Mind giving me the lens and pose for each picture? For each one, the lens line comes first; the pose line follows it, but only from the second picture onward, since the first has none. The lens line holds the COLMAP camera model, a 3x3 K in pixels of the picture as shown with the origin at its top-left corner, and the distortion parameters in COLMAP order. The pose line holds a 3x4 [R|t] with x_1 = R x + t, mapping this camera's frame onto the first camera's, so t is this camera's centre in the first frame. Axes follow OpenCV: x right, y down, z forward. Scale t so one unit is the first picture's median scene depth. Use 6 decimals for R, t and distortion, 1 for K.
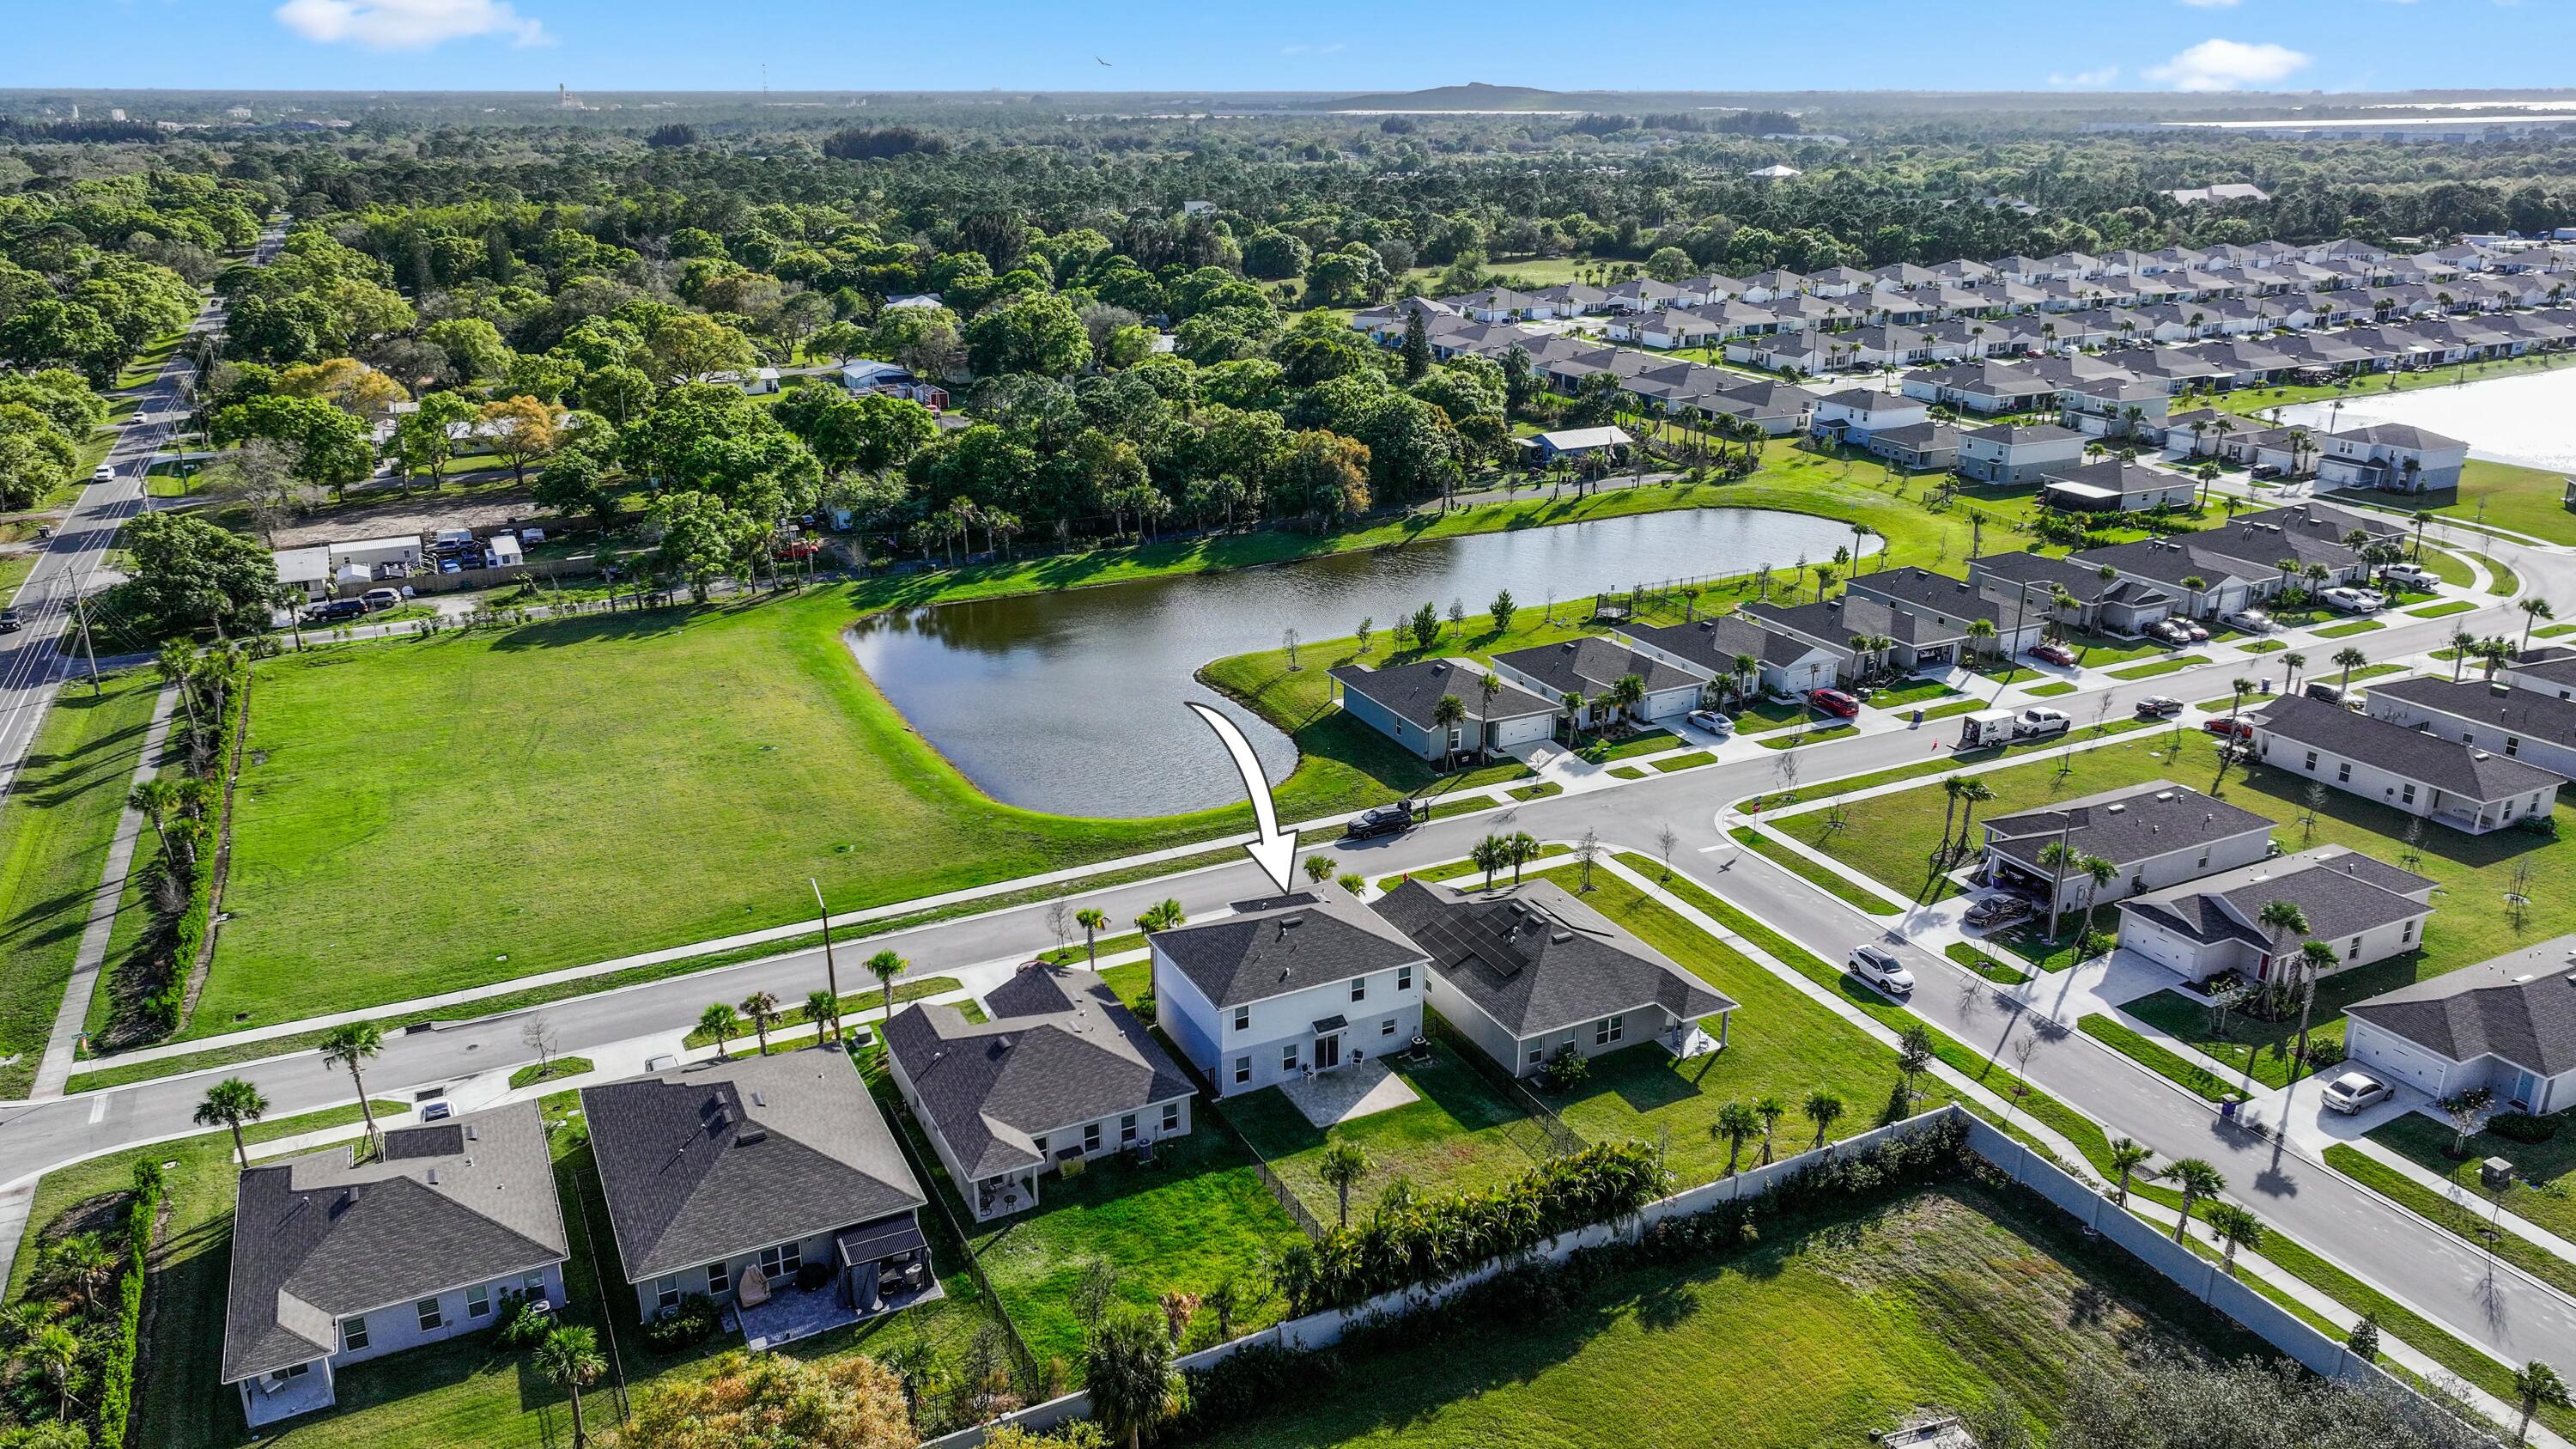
lens RADIAL K [[1800.5, 0, 1288.0], [0, 1800.5, 724.5], [0, 0, 1]] dist [0.010903, 0.008557]
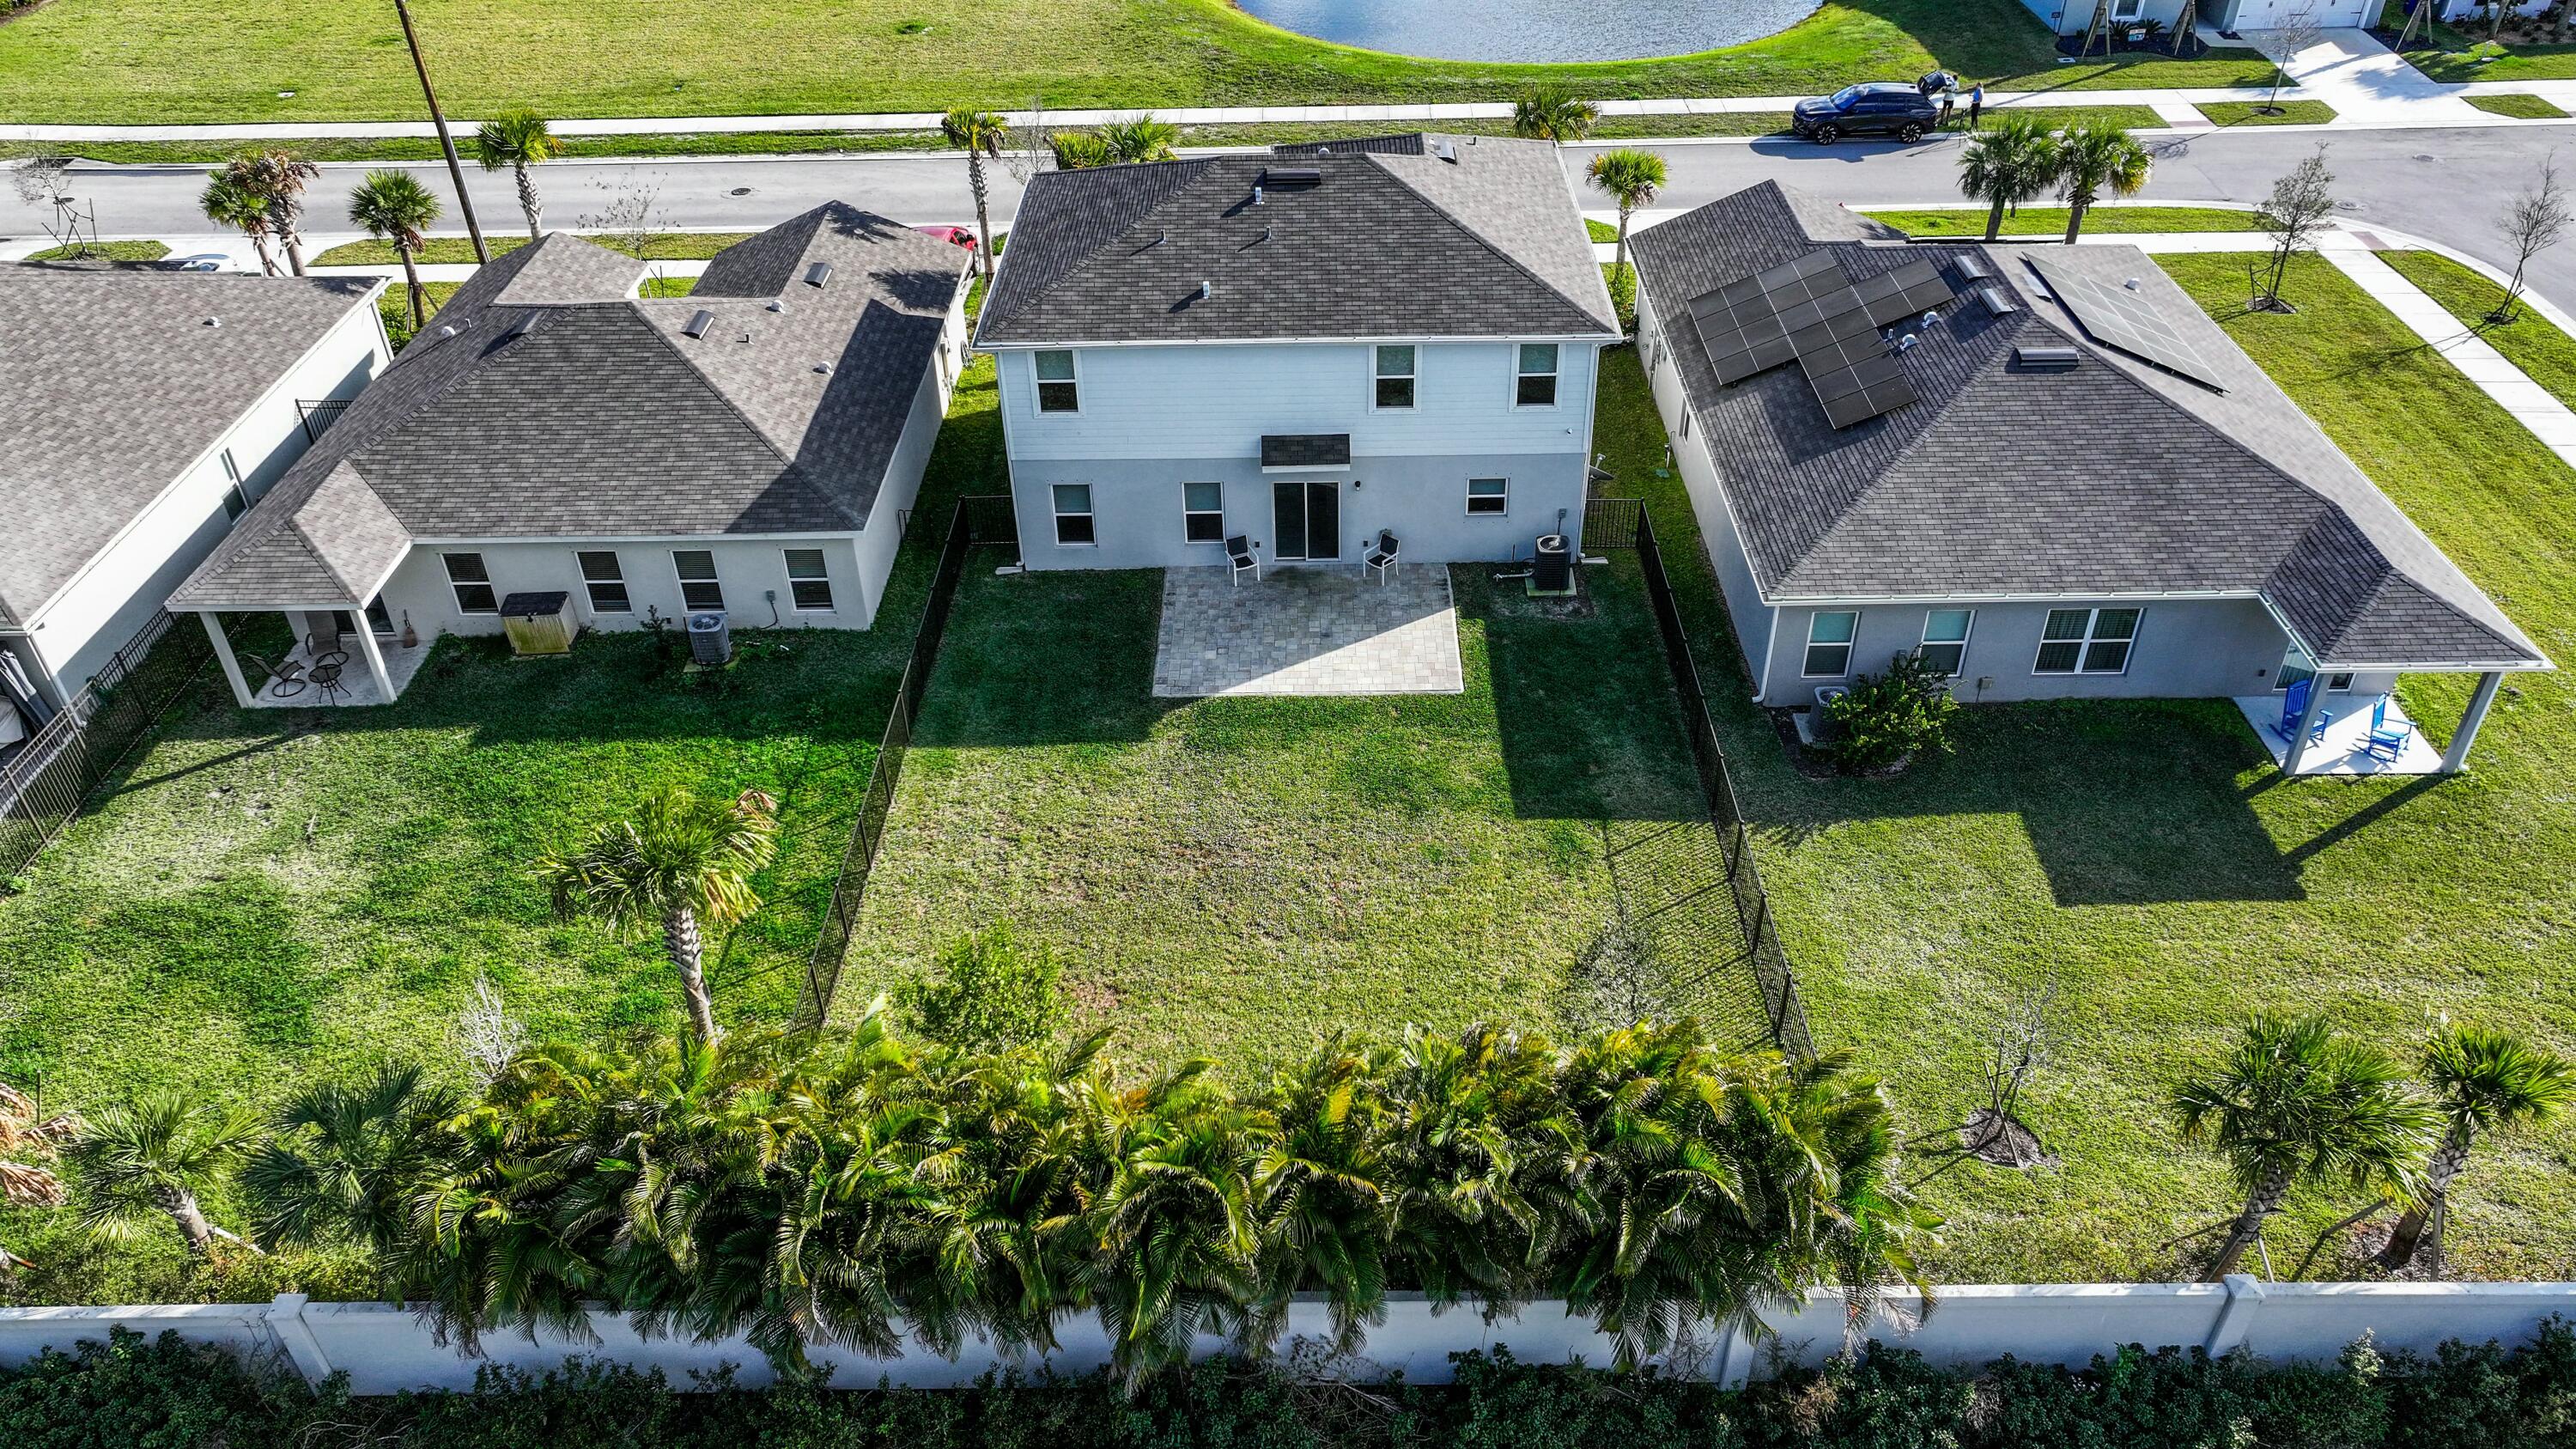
lens RADIAL K [[1800.5, 0, 1288.0], [0, 1800.5, 724.5], [0, 0, 1]] dist [0.010903, 0.008557]
pose [[0.892639, 0.259491, -0.368592, 0.173429], [-0.138080, 0.935787, 0.324403, 0.093641], [0.429103, -0.238680, 0.871150, 0.628539]]
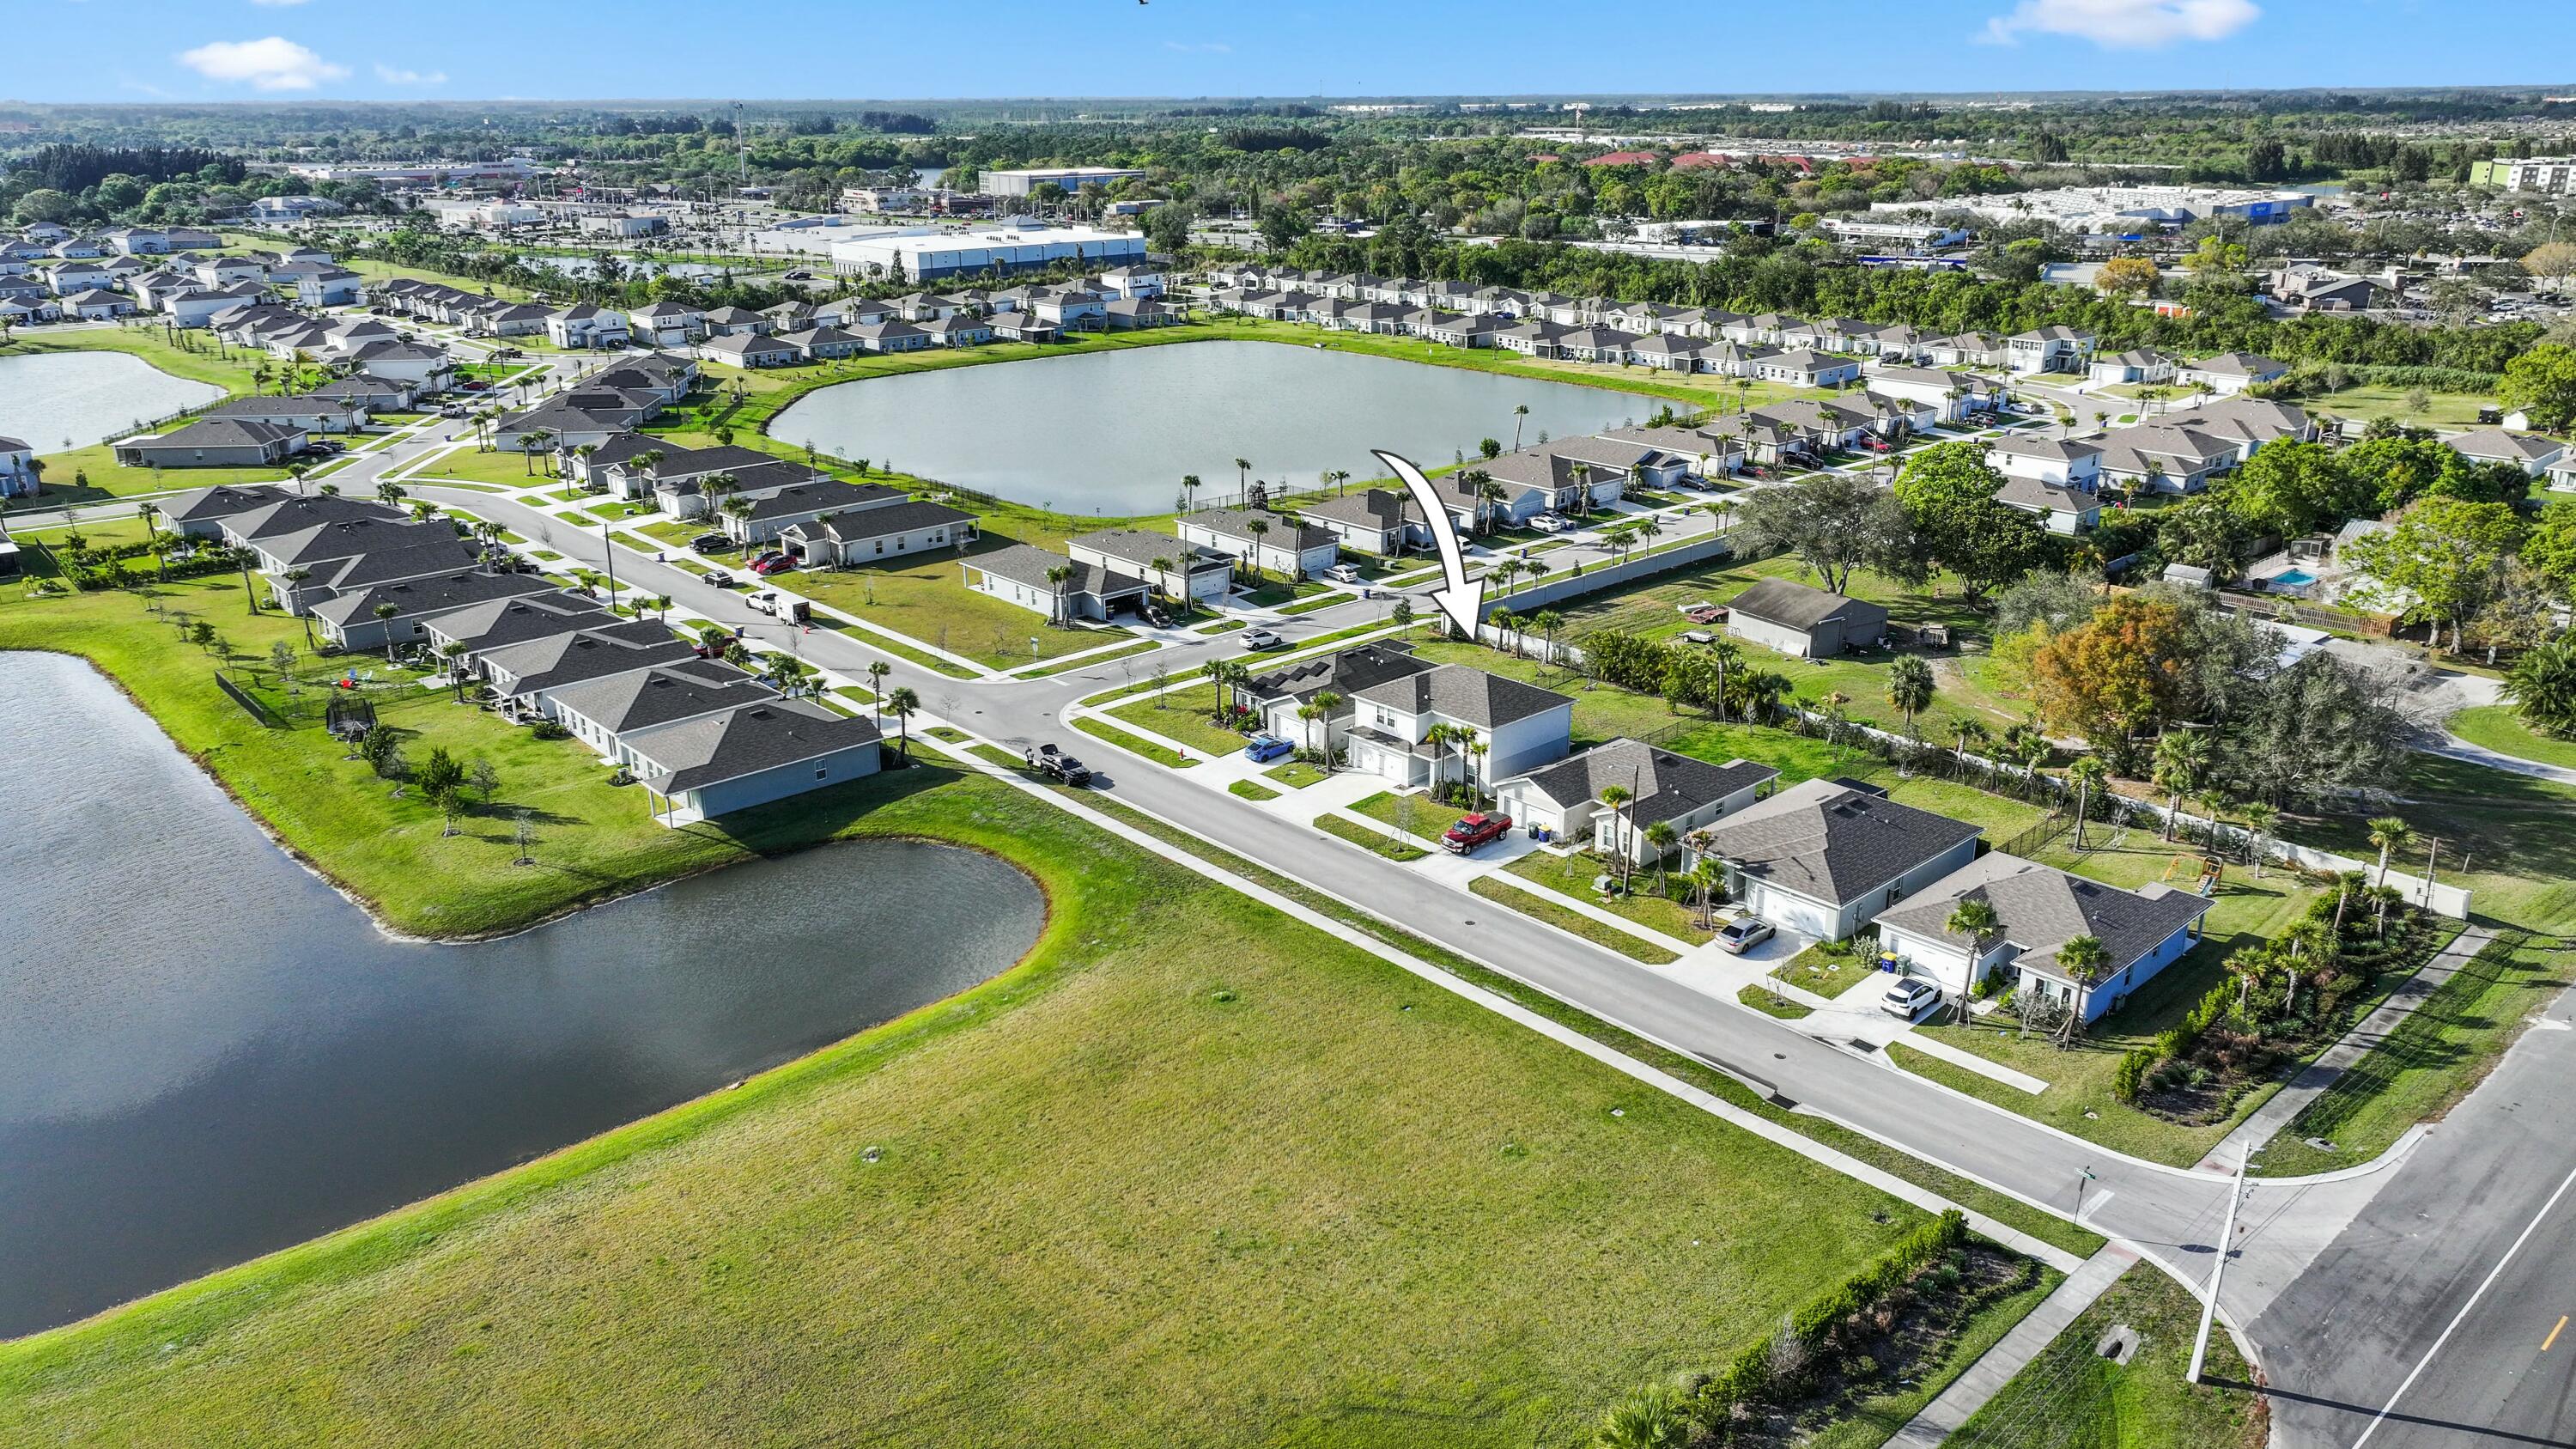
lens RADIAL K [[1800.5, 0, 1288.0], [0, 1800.5, 724.5], [0, 0, 1]] dist [0.010903, 0.008557]
pose [[-0.269675, -0.318651, 0.908701, -1.222539], [0.324839, 0.858245, 0.397360, -0.451261], [-0.906507, 0.402340, -0.127937, 1.314693]]
